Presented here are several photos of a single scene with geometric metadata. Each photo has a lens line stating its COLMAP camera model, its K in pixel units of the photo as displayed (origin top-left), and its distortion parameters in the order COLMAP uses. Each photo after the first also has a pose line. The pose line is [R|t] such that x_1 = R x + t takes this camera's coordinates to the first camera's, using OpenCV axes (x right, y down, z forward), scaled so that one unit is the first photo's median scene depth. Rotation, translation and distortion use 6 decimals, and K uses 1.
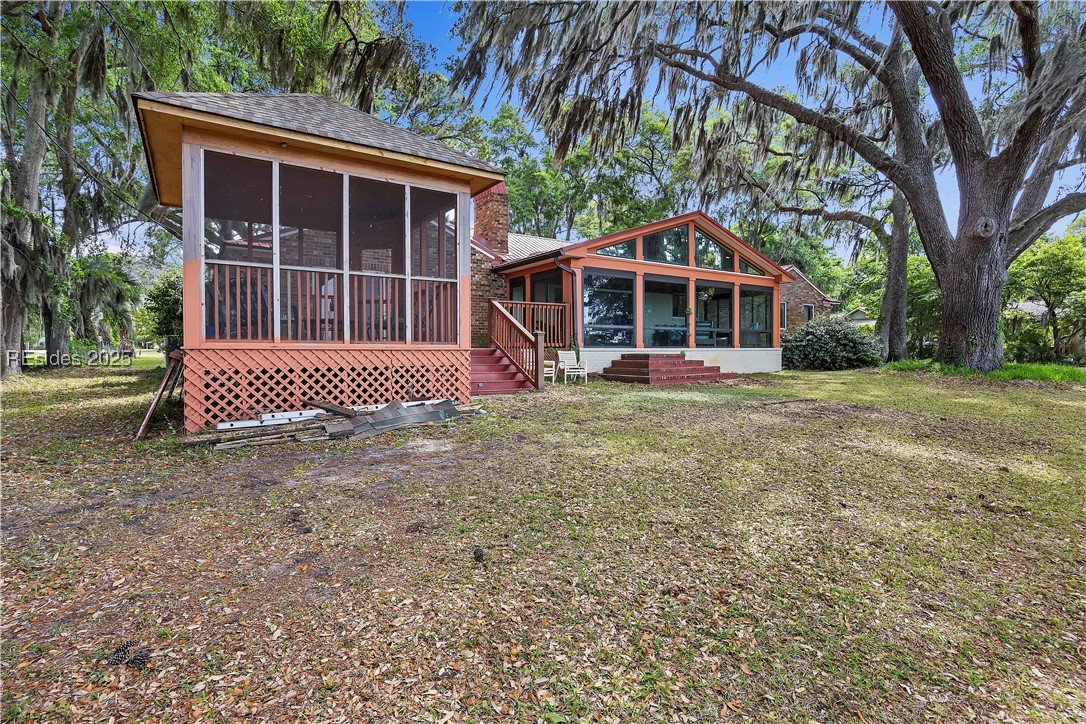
lens RADIAL K [[530.2, 0, 542.0], [0, 530.2, 361.0], [0, 0, 1]] dist [0.001551, -0.000020]
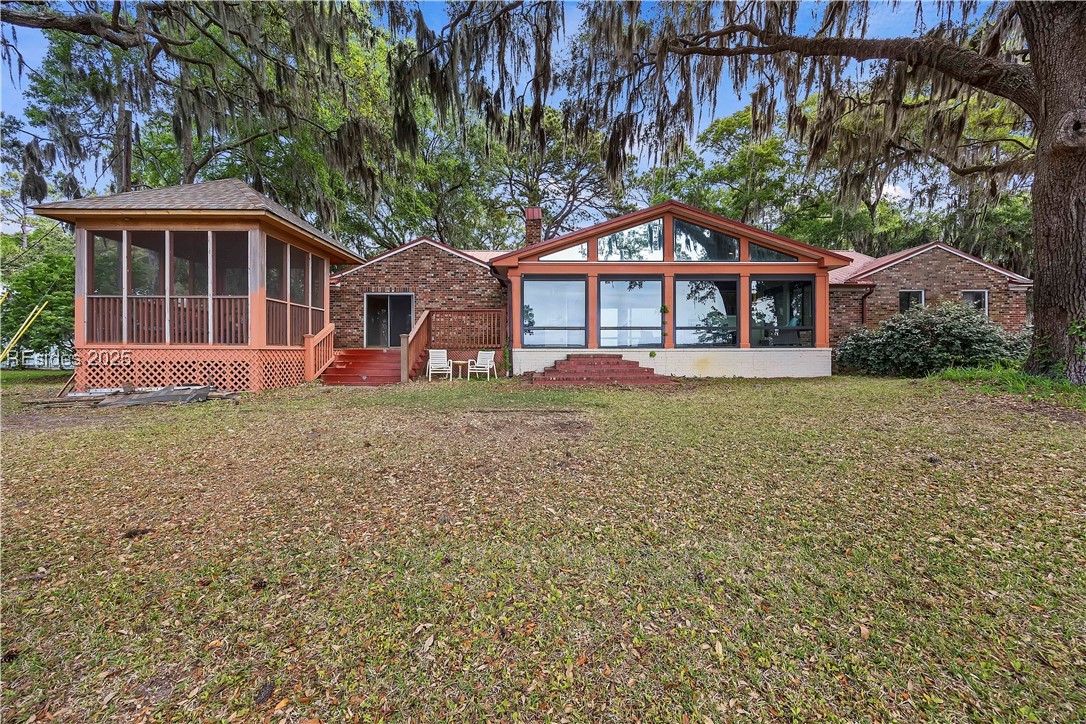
lens RADIAL K [[412.0, 0, 543.4], [0, 412.0, 357.3], [0, 0, 1]] dist [0.000825, -0.001548]
pose [[0.835405, 0.004852, -0.549613, 1.022923], [-0.010858, 0.999912, -0.007677, -0.002202], [0.549527, 0.012381, 0.835384, 0.560335]]
